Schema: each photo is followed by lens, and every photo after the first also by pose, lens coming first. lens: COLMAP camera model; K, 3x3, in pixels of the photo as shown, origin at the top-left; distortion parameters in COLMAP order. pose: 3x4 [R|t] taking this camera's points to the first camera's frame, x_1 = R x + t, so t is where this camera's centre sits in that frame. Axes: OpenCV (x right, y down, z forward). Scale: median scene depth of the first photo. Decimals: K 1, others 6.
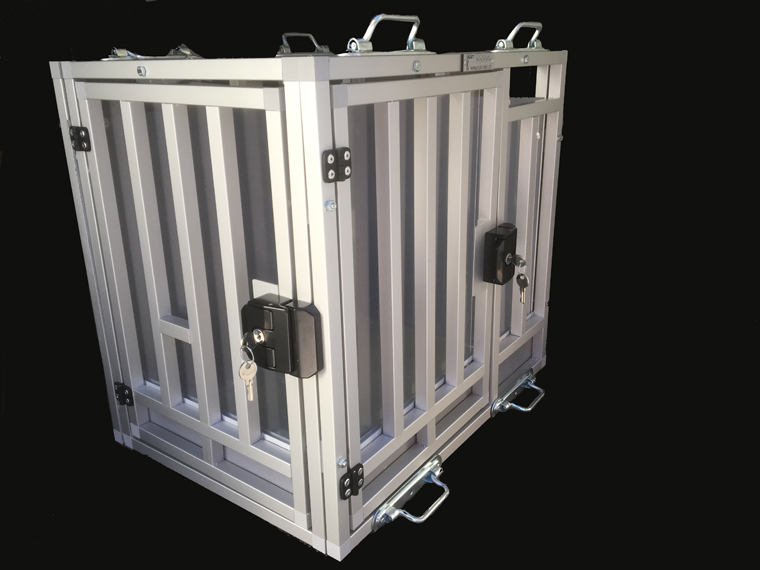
lens RADIAL K [[637.1, 0, 373.6], [0, 637.1, 278.4], [0, 0, 1]] dist [0.050188, -0.065397]
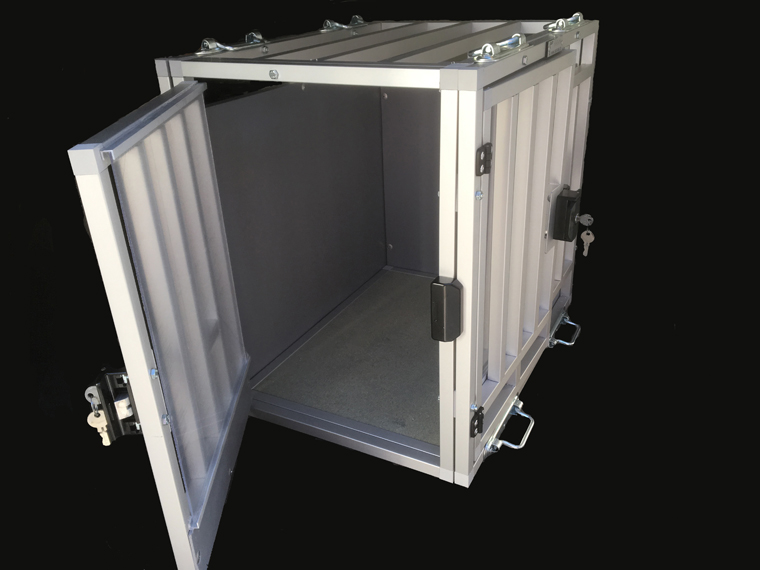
lens RADIAL K [[637.1, 0, 381.8], [0, 637.1, 284.2], [0, 0, 1]] dist [0.050188, -0.065397]
pose [[0.988863, -0.082399, 0.123935, -0.301771], [0.067801, 0.990730, 0.117717, -0.078204], [-0.132486, -0.108003, 0.985283, -0.102749]]
